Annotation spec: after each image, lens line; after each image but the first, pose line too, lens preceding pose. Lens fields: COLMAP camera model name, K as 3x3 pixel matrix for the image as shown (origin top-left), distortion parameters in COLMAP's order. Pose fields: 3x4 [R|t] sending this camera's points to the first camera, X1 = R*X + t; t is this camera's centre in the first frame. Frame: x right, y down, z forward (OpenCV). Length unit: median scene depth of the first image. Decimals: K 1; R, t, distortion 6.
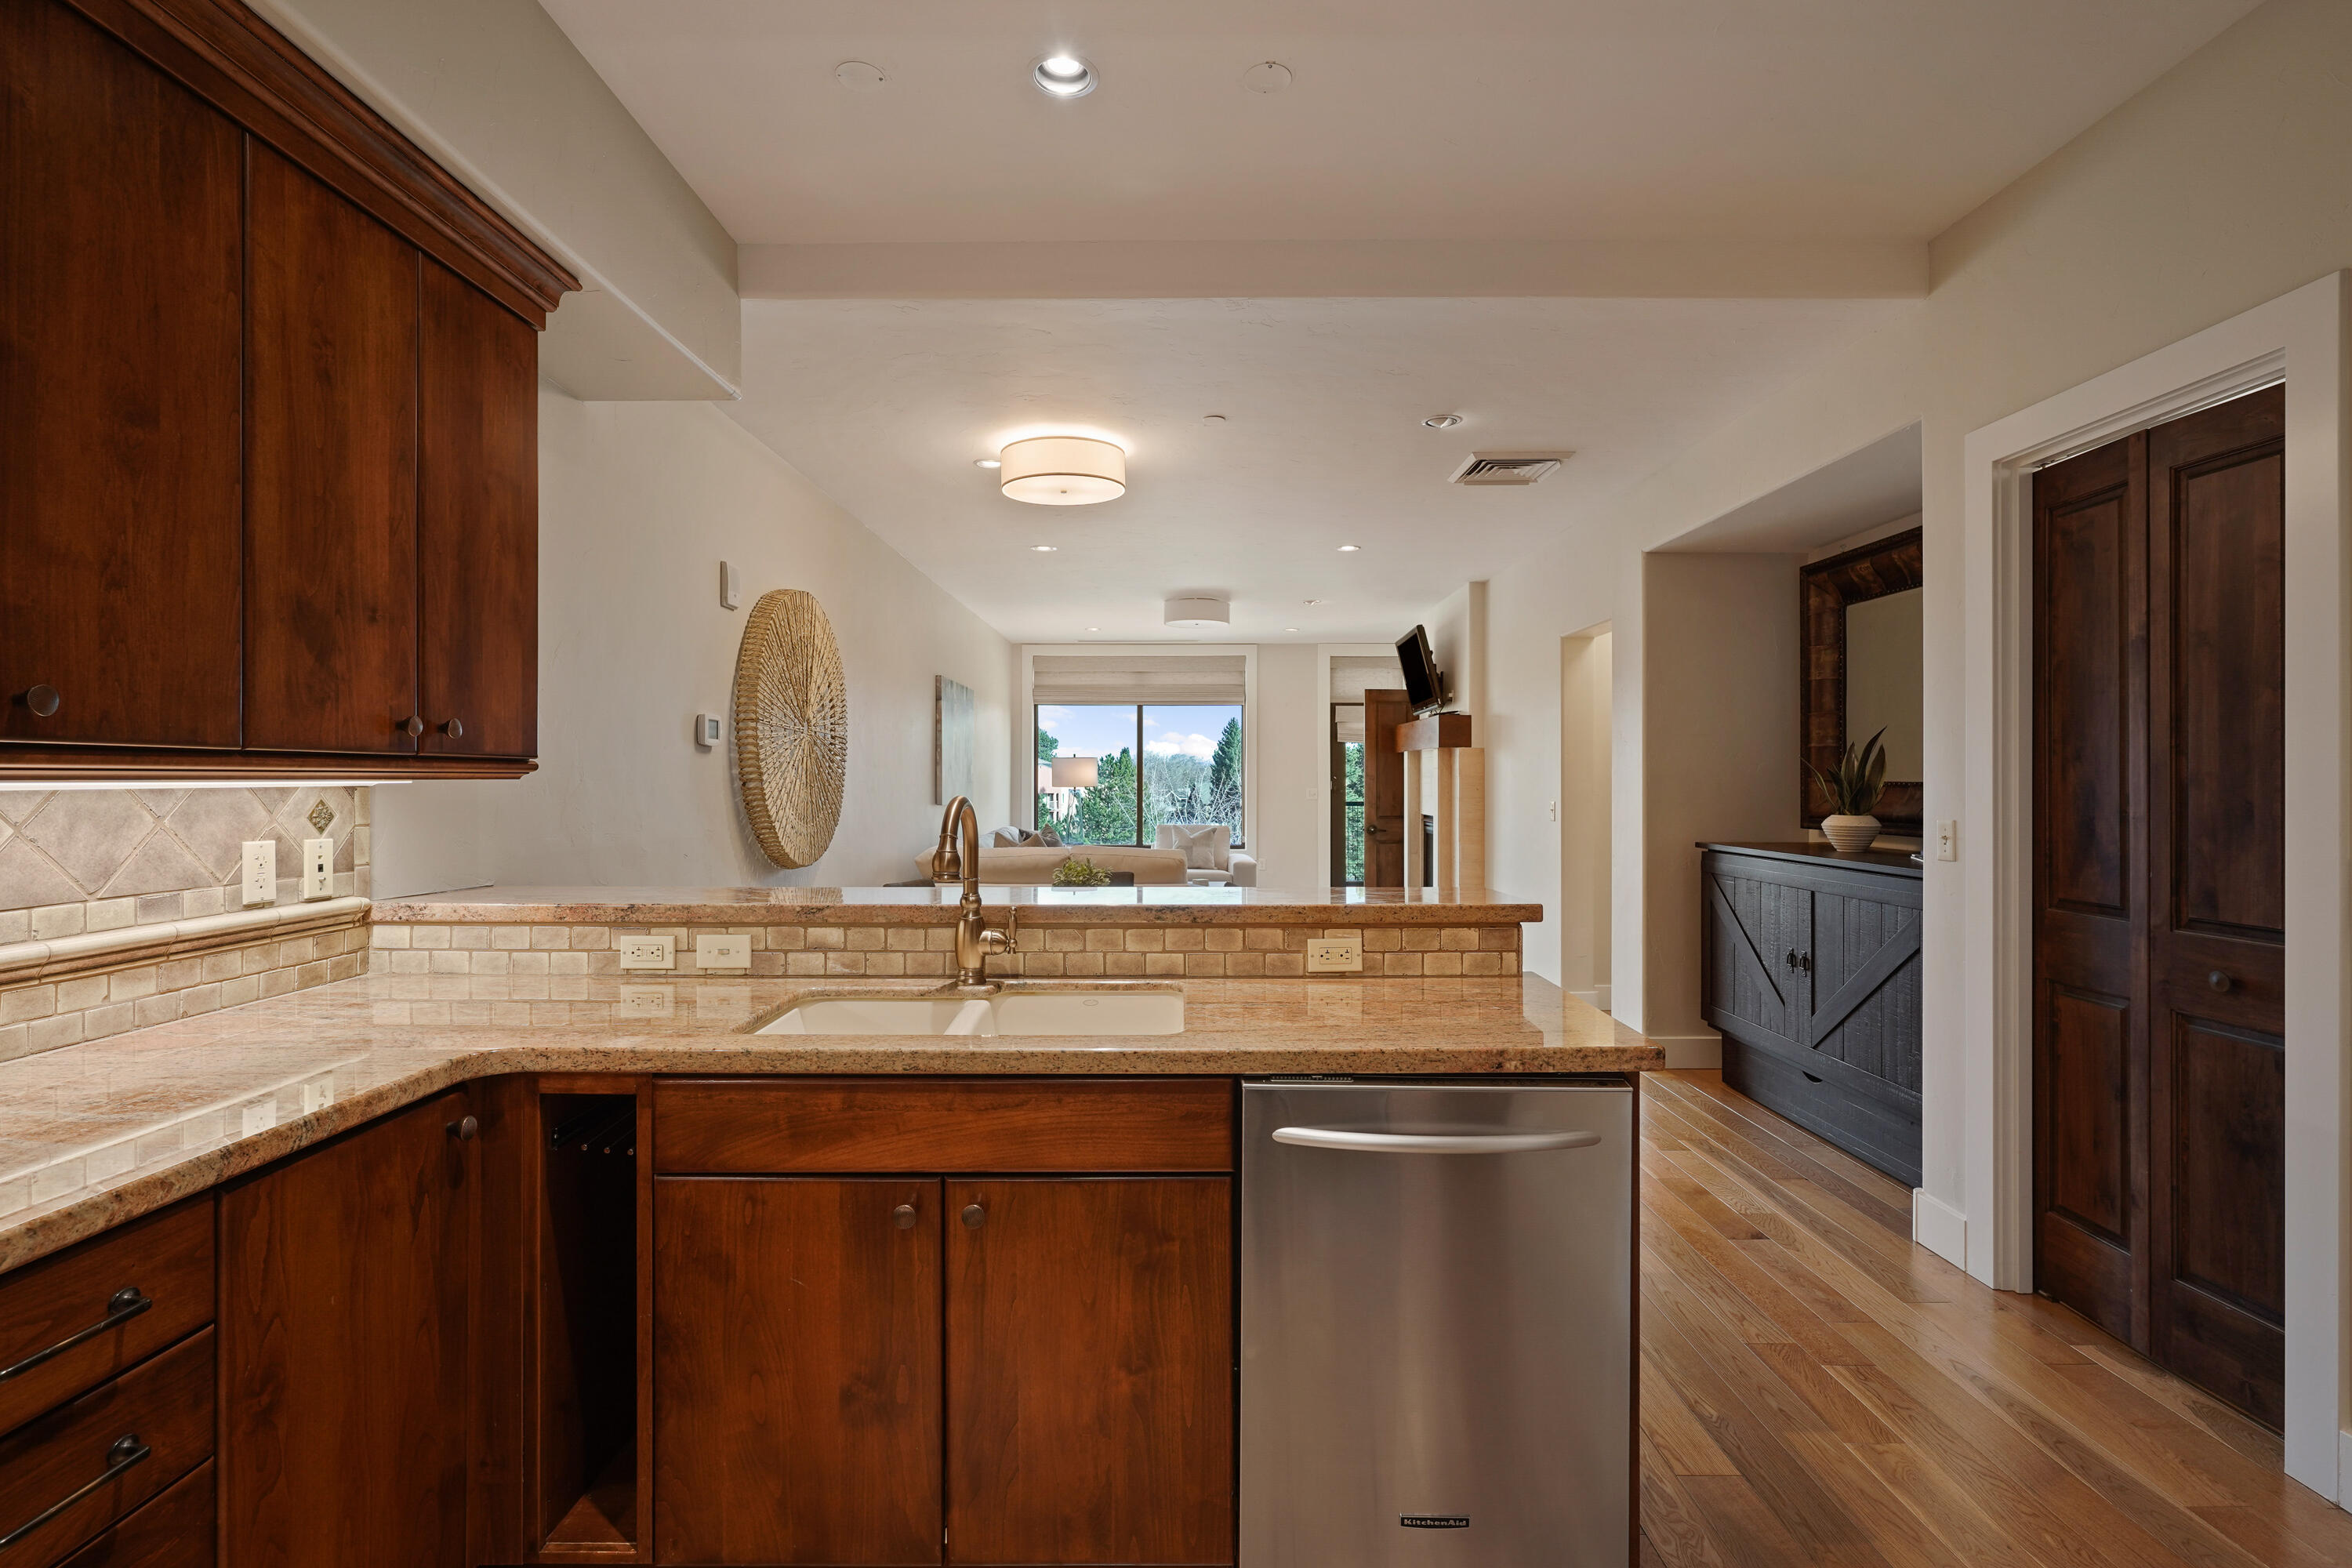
lens RADIAL K [[1131.1, 0, 1178.8], [0, 1131.1, 778.6], [0, 0, 1]] dist [-0.012268, 0.006278]
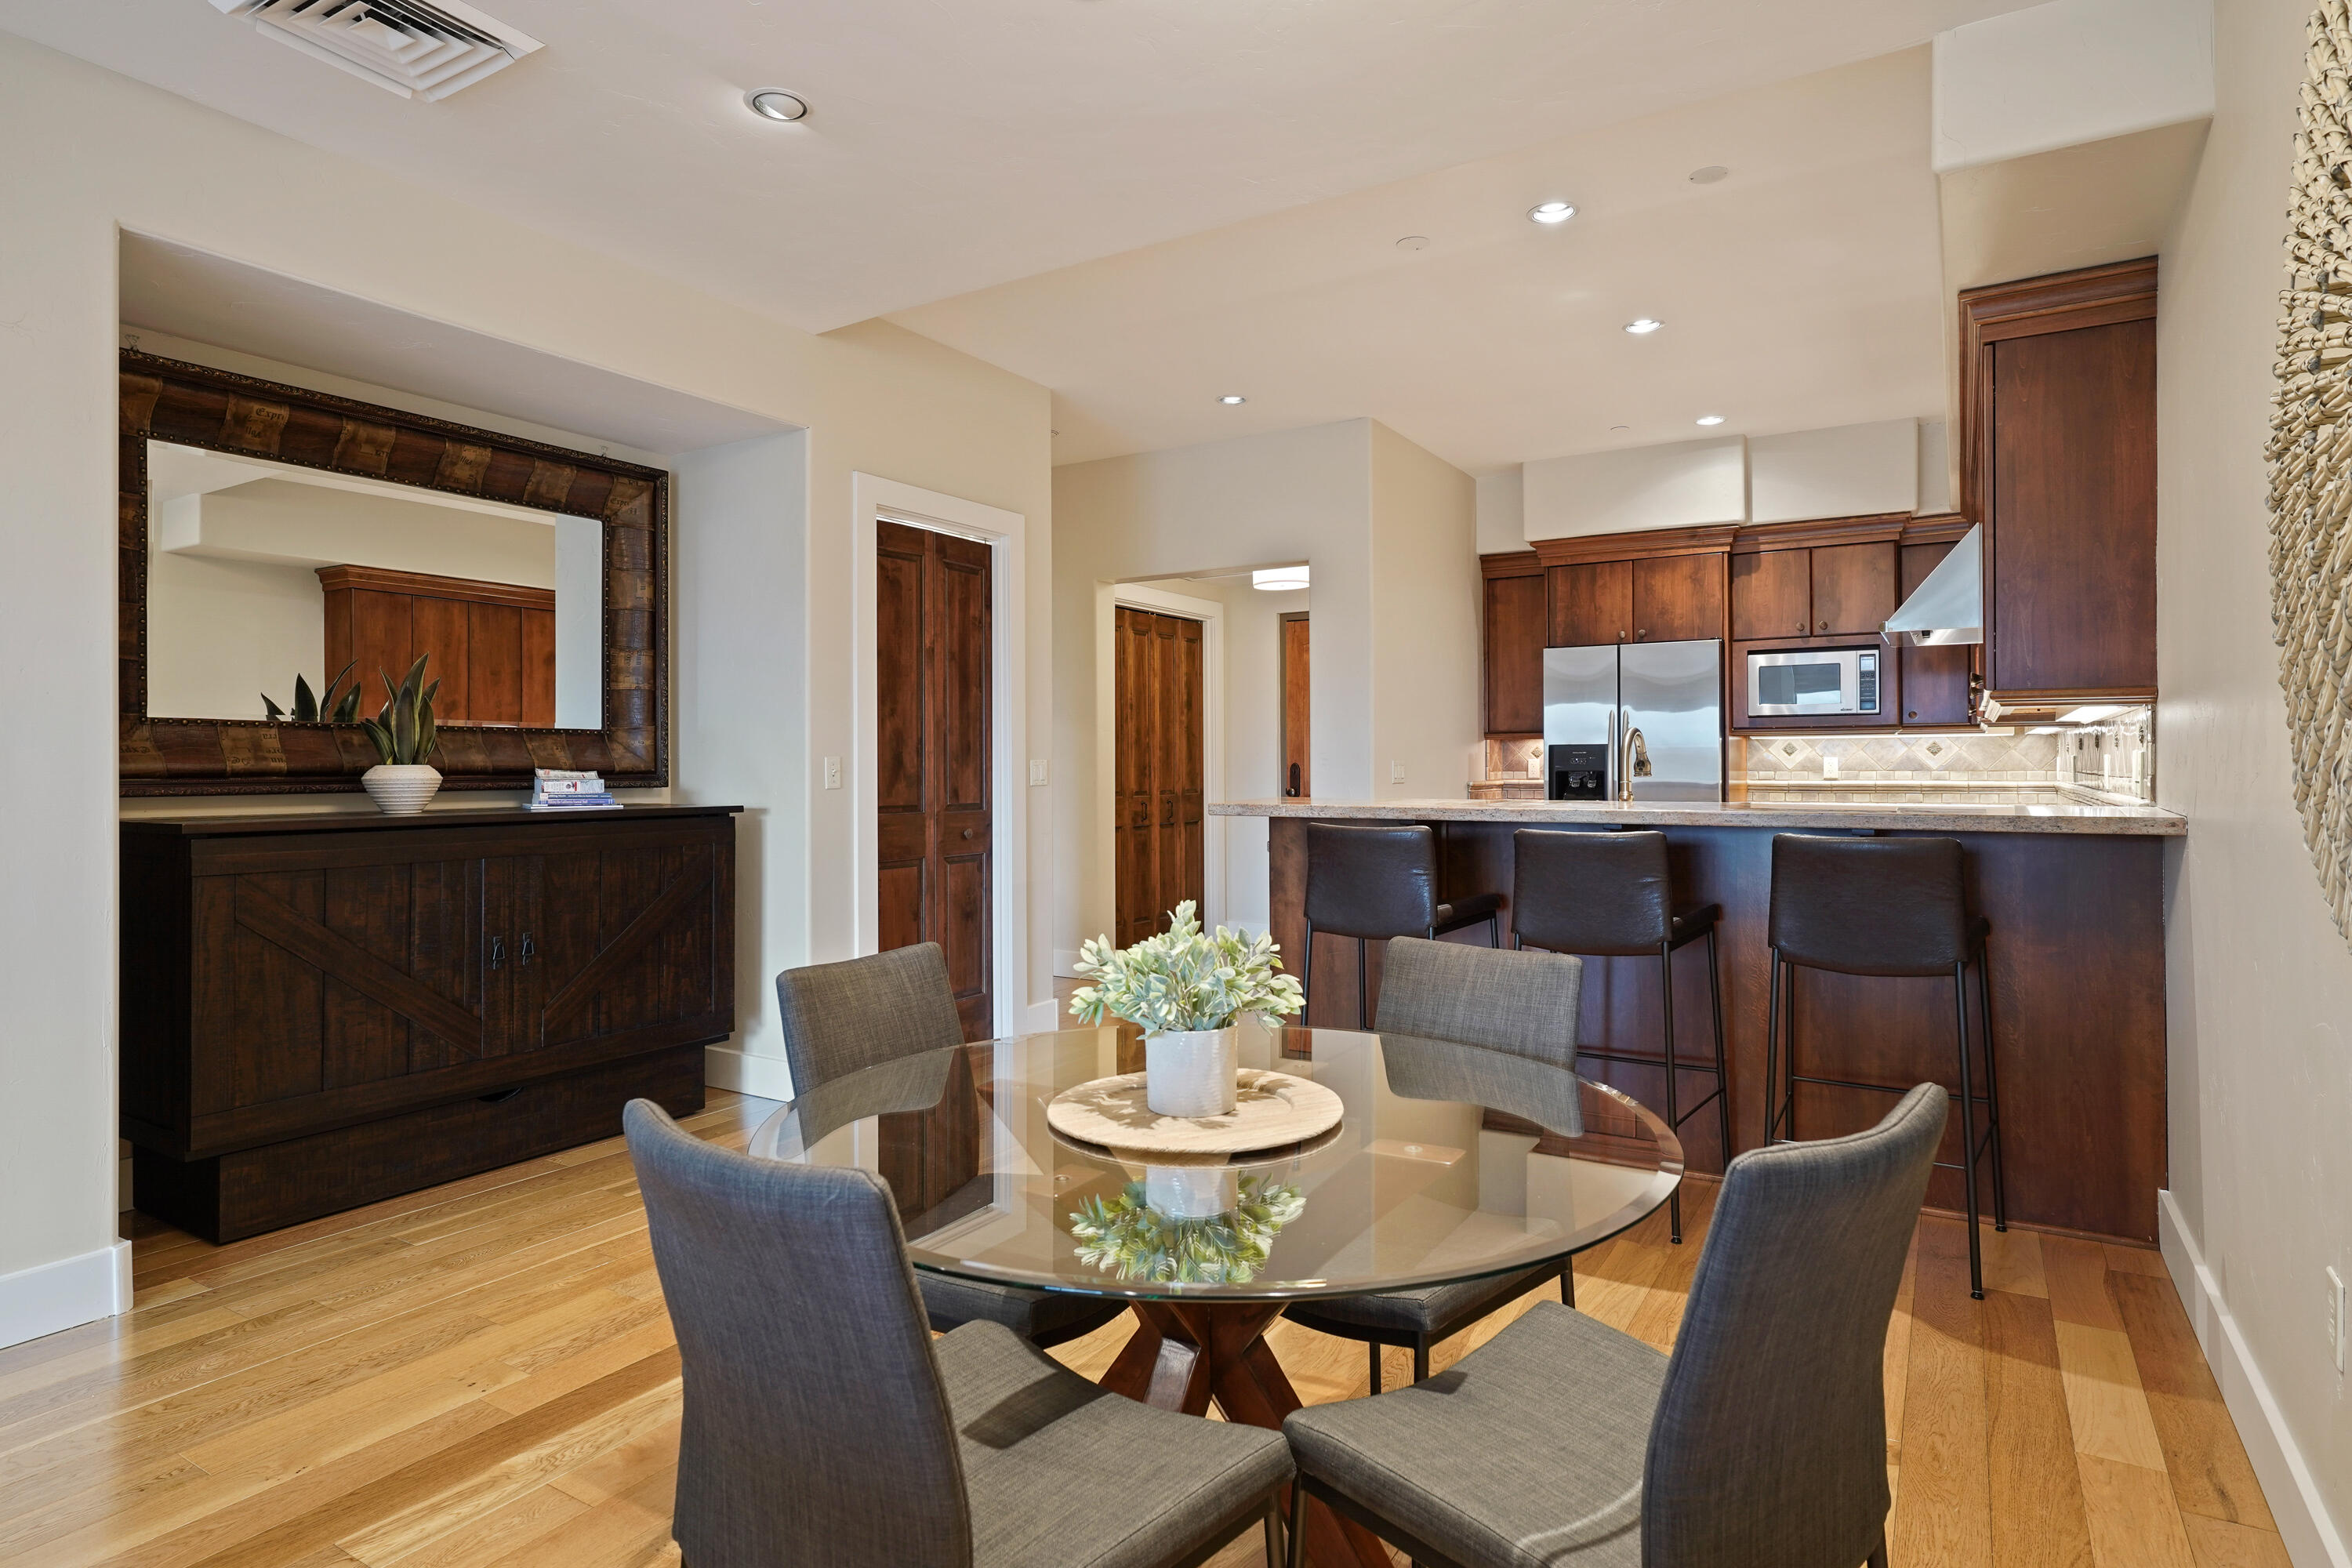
lens RADIAL K [[1273.4, 0, 1182.3], [0, 1273.4, 759.9], [0, 0, 1]] dist [-0.004842, -0.000540]
pose [[-0.851332, 0.005611, 0.524597, -0.564013], [0.003036, 0.999979, -0.005767, 0.066291], [-0.524618, -0.003317, -0.851331, 2.701822]]
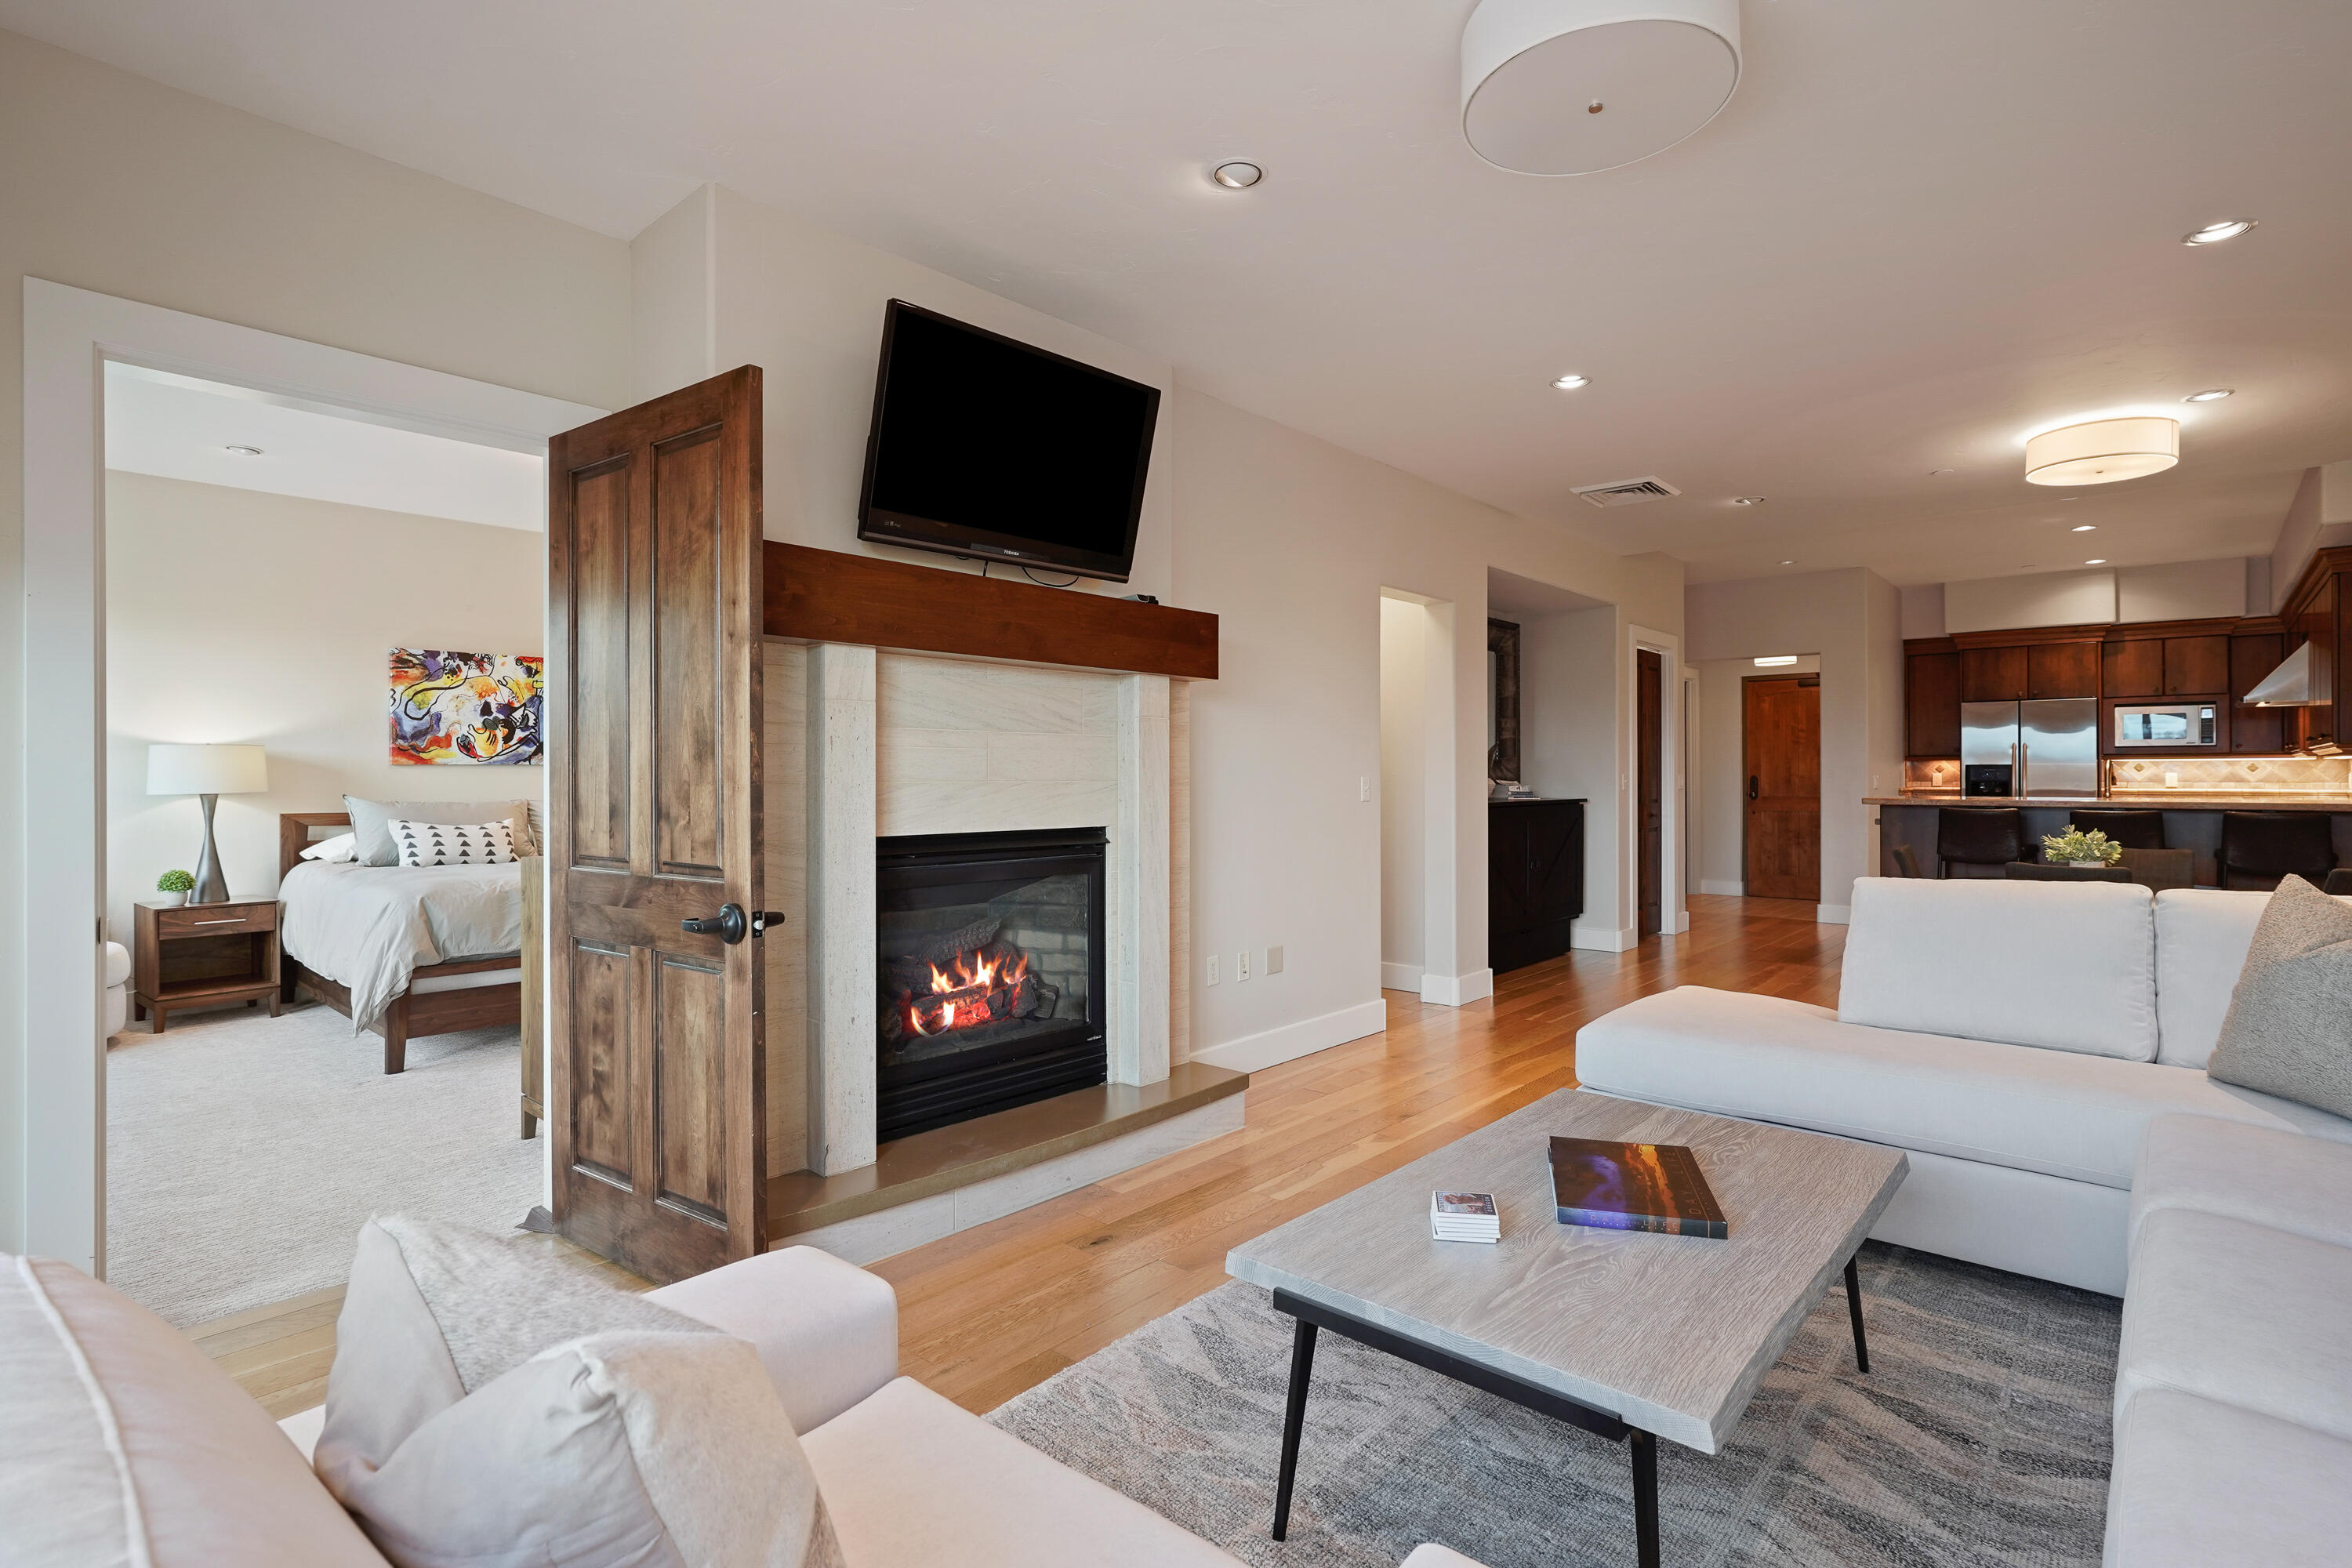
lens RADIAL K [[1131.1, 0, 1175.5], [0, 1131.1, 771.1], [0, 0, 1]] dist [-0.012268, 0.006278]
pose [[-0.747557, 0.002911, 0.664191, -0.308128], [0.001291, 0.999995, -0.002930, 0.048080], [-0.664196, -0.001333, -0.747557, 4.674171]]
